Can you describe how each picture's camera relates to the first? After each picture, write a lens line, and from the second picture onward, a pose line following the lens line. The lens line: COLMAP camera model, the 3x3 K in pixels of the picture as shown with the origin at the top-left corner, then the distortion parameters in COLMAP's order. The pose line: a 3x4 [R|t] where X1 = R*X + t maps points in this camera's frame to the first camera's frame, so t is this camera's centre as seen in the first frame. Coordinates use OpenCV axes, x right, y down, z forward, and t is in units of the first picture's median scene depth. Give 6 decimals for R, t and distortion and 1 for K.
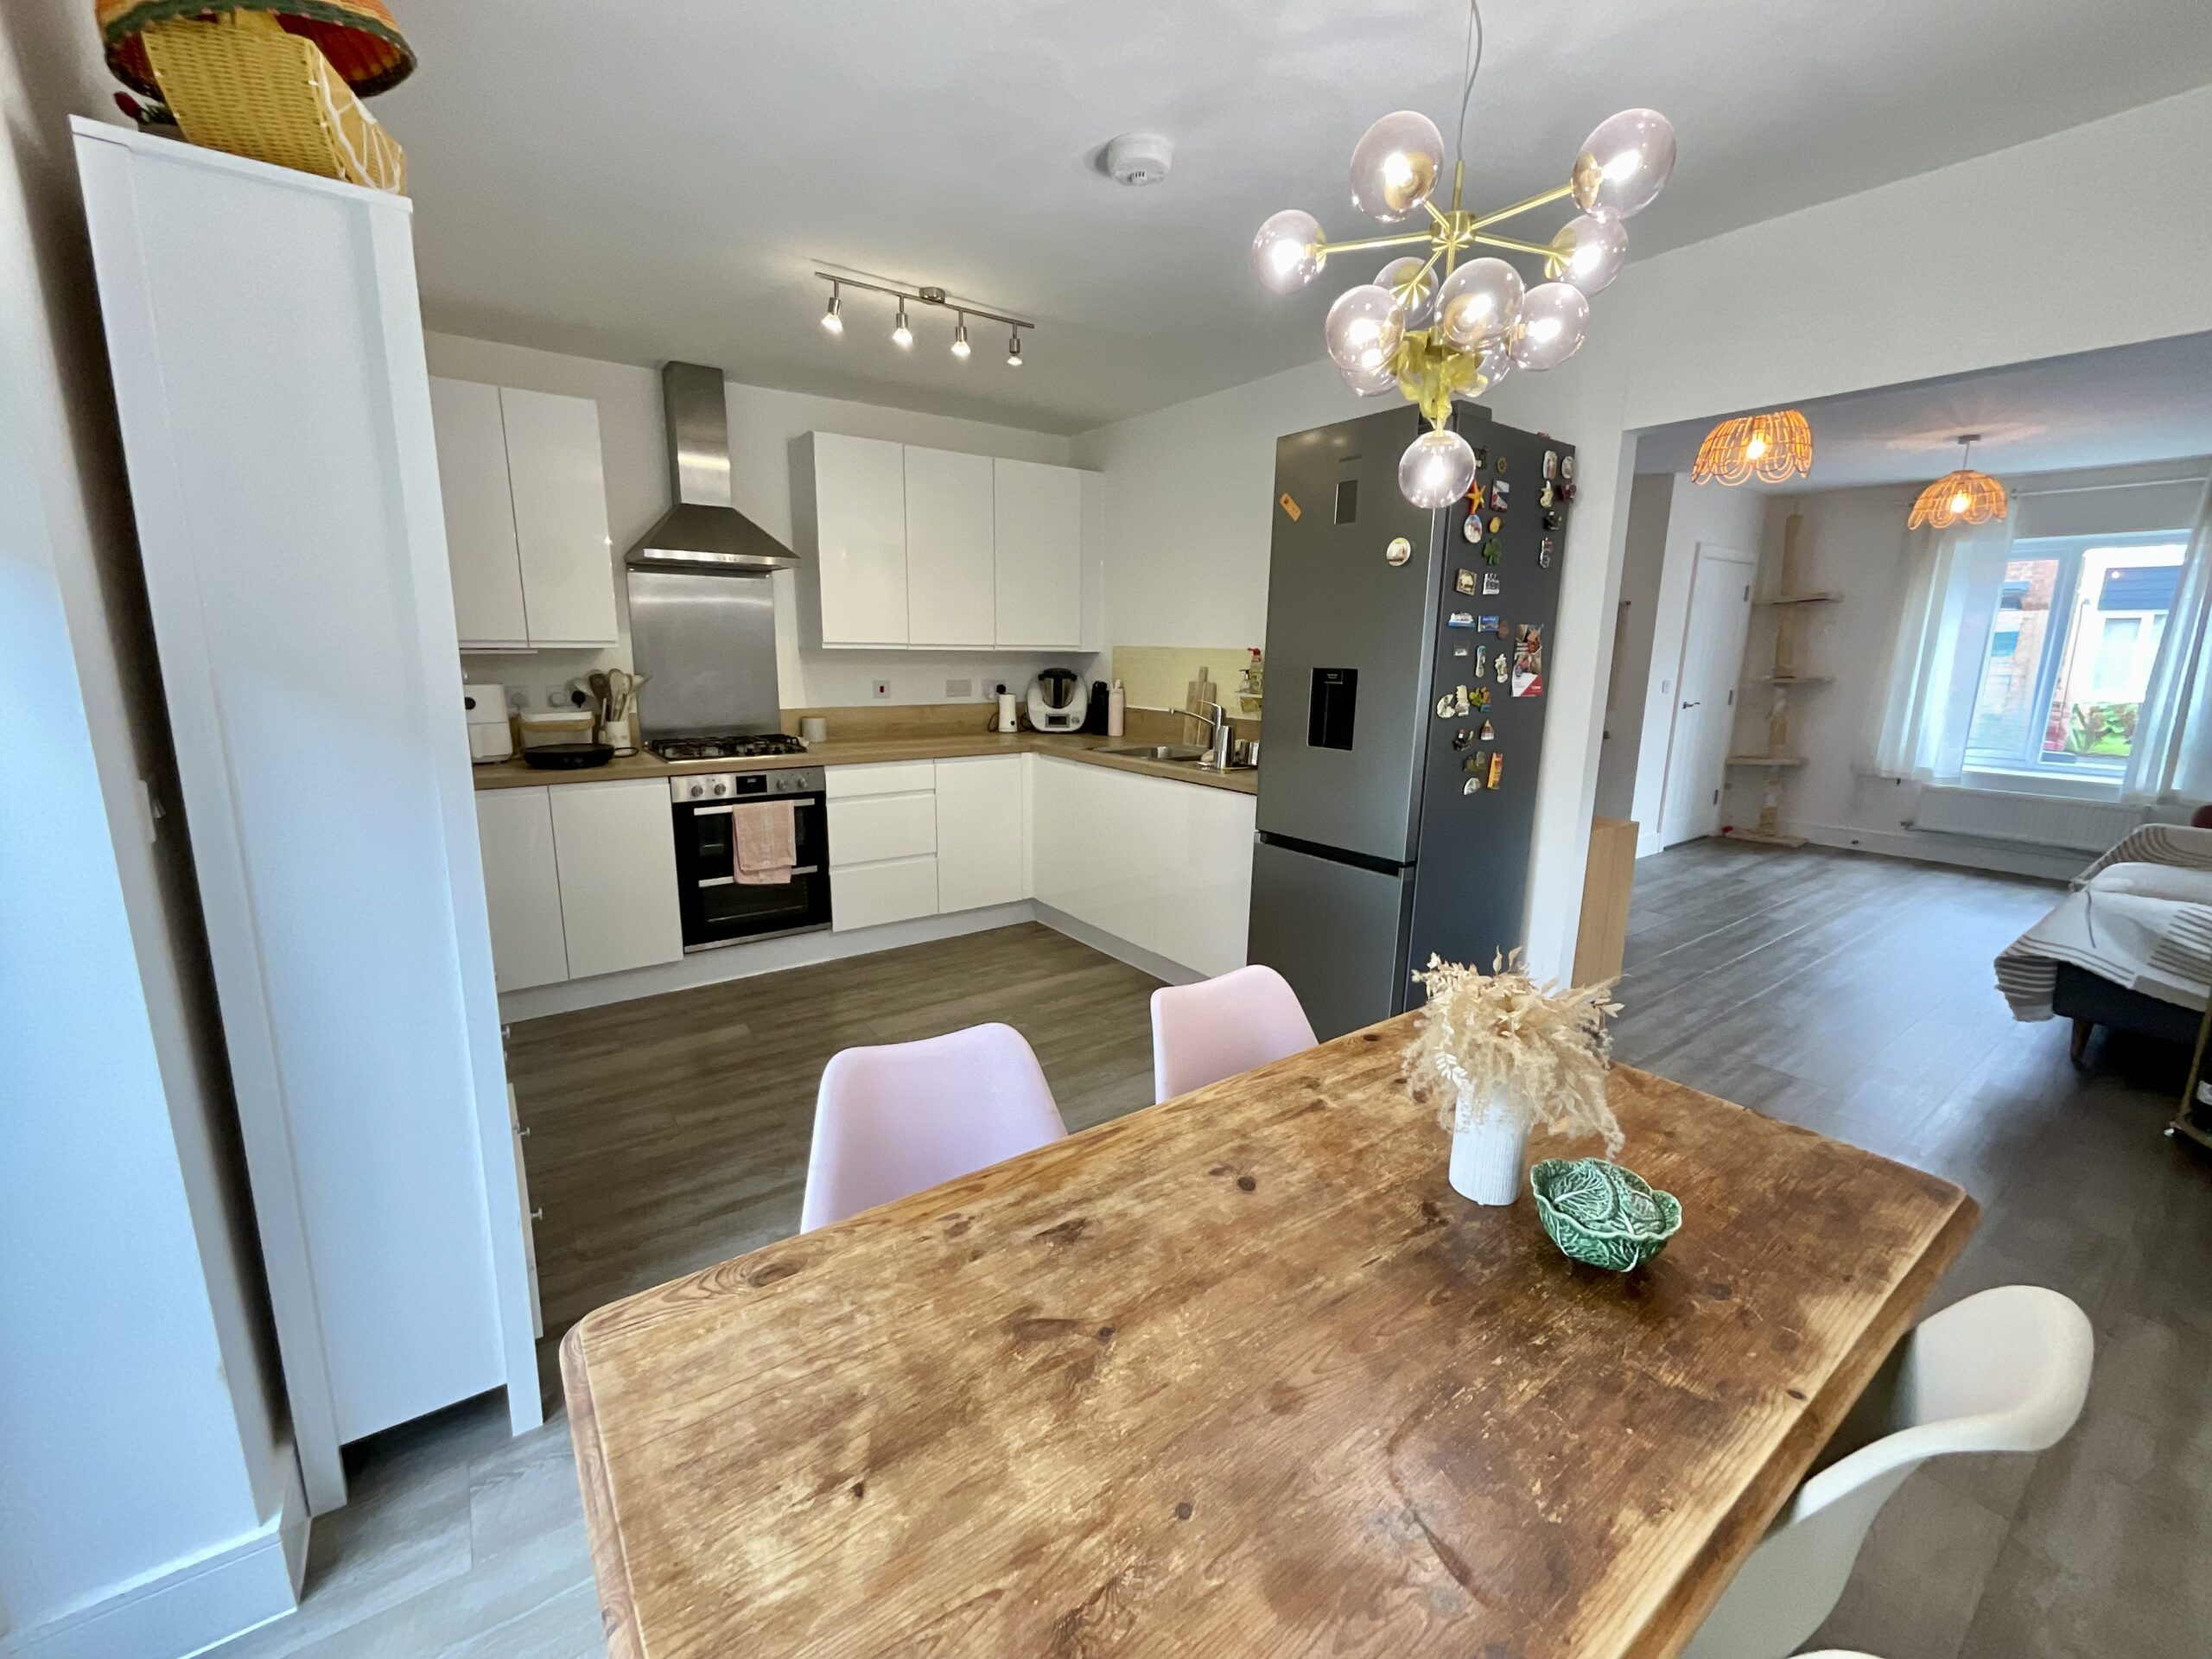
lens RADIAL K [[891.0, 0, 1102.0], [0, 891.0, 826.5], [0, 0, 1]] dist [-0.000897, -0.000182]
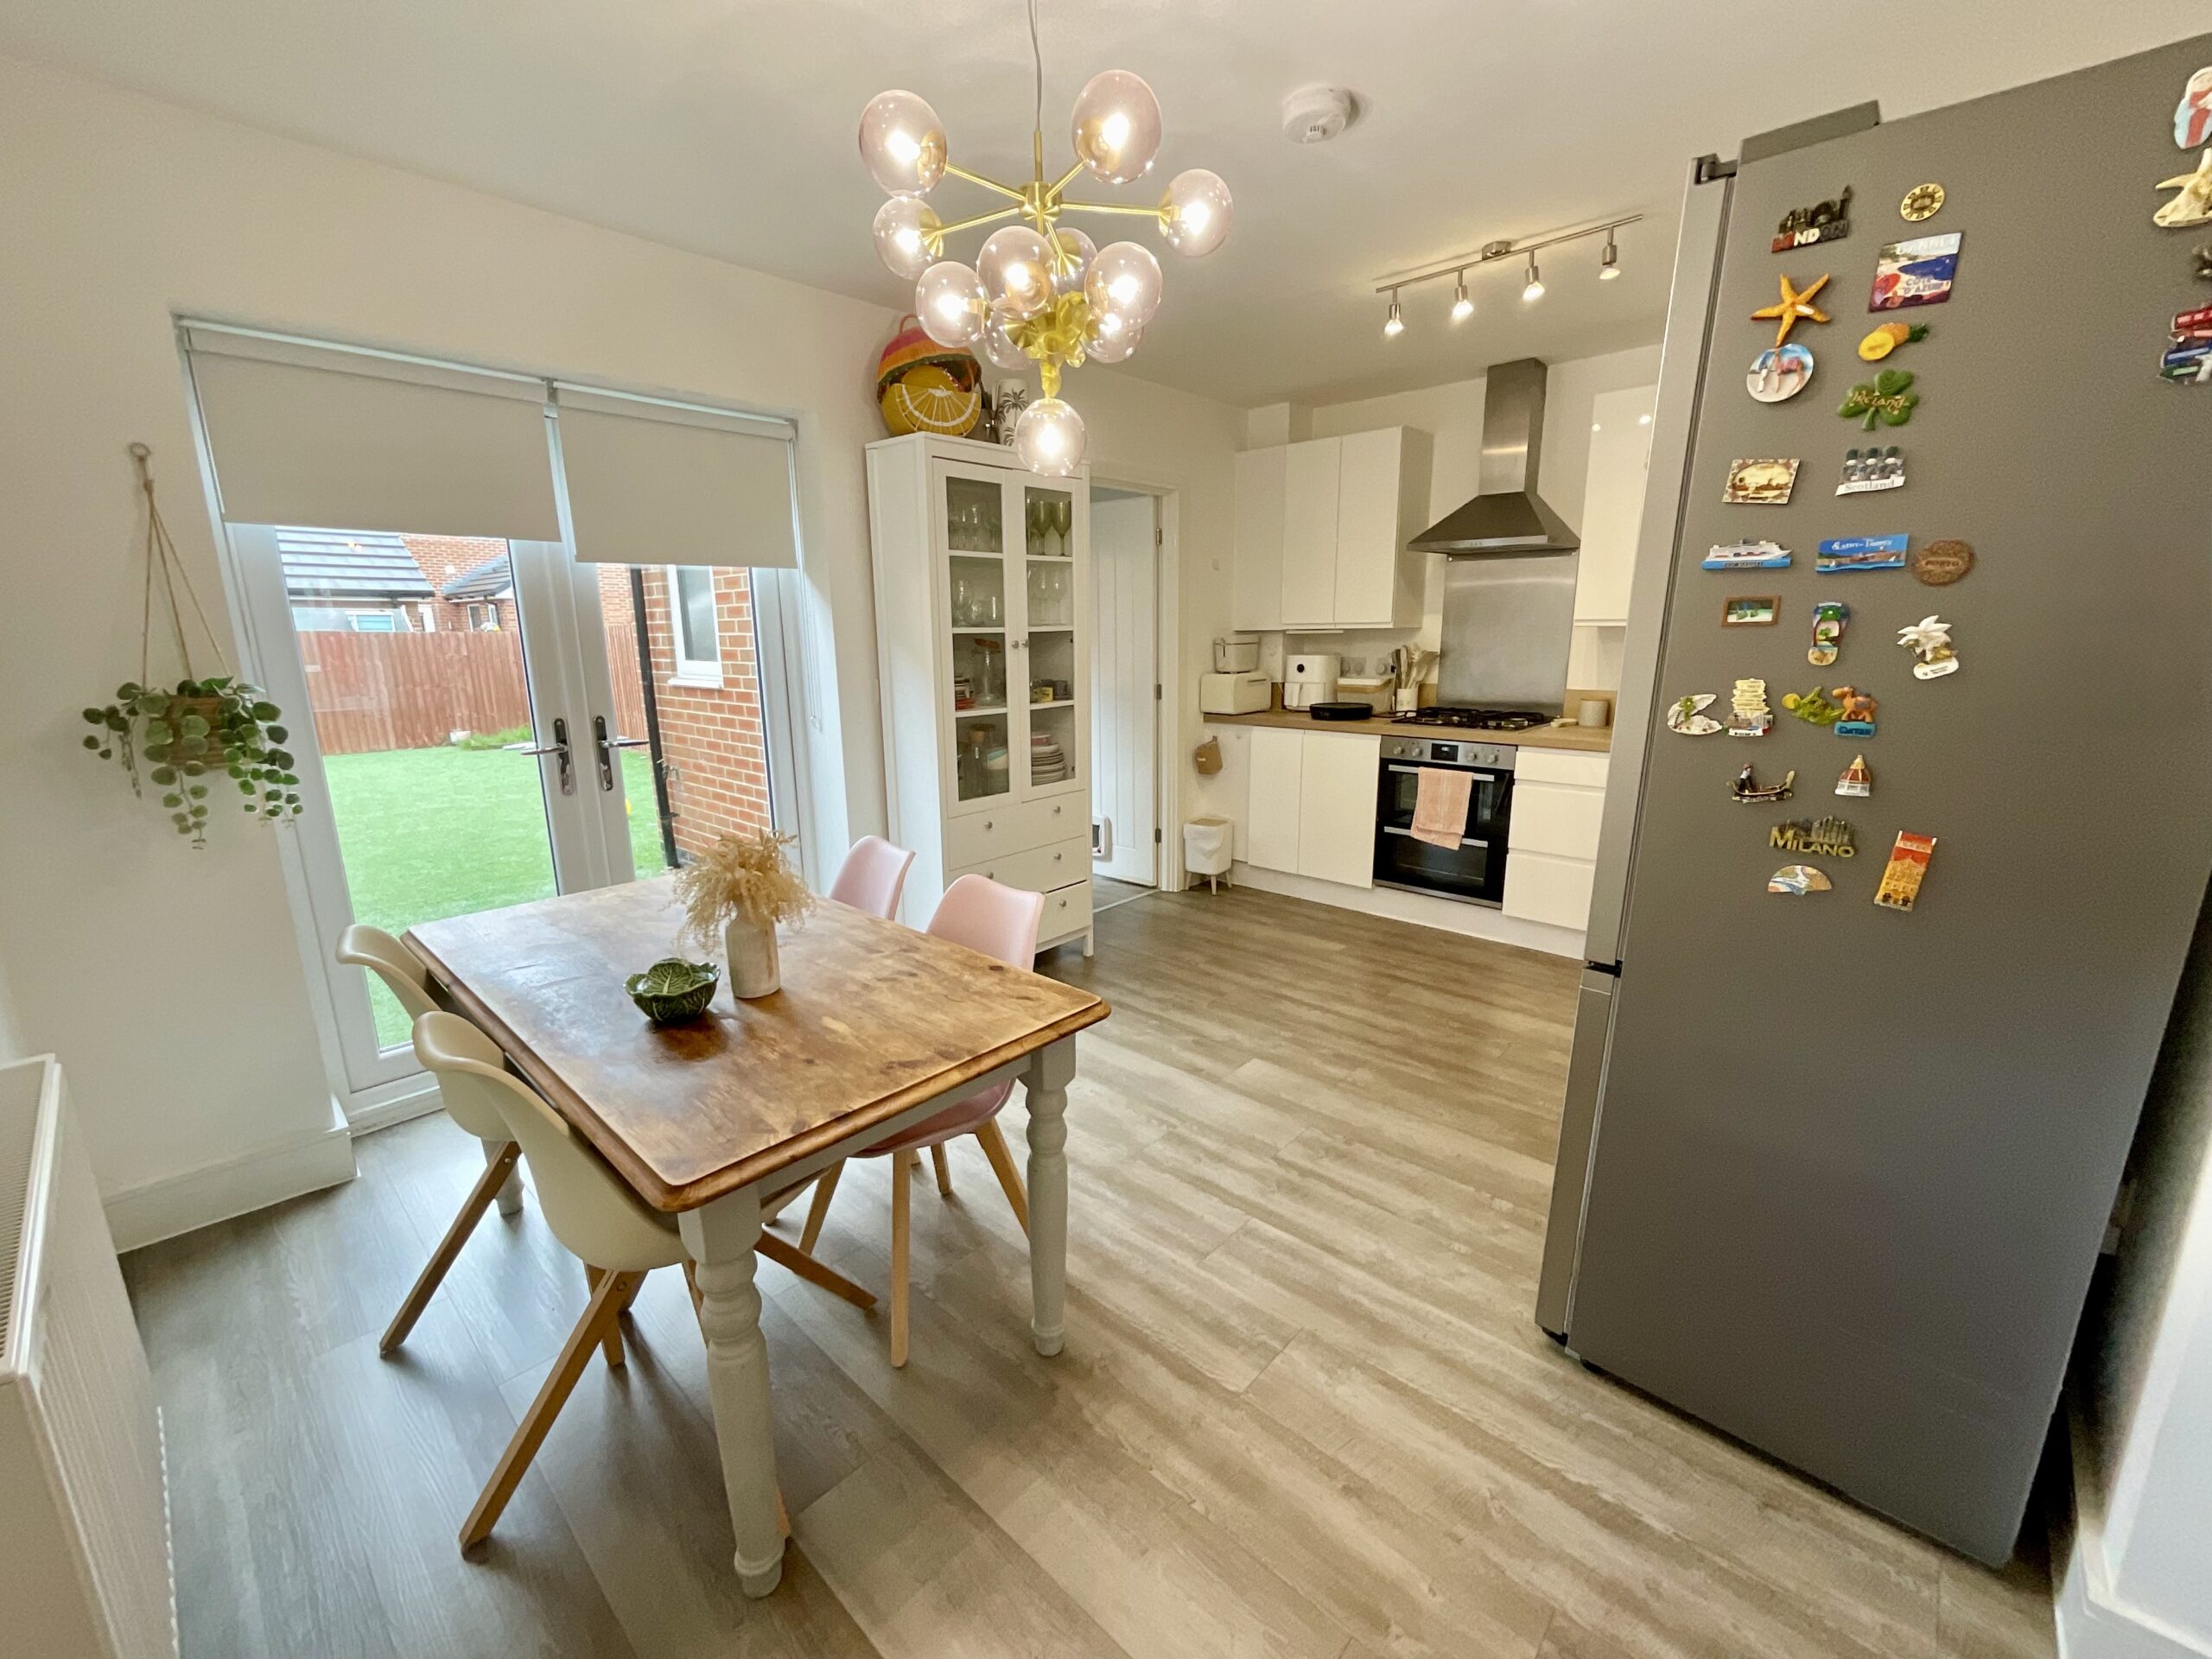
lens RADIAL K [[893.0, 0, 1116.9], [0, 893.0, 825.1], [0, 0, 1]] dist [0.000582, 0.000283]
pose [[0.213593, 0.198517, -0.956540, 0.684791], [-0.186181, 0.969462, 0.159625, -0.071507], [0.959018, 0.143994, 0.244030, 0.423315]]
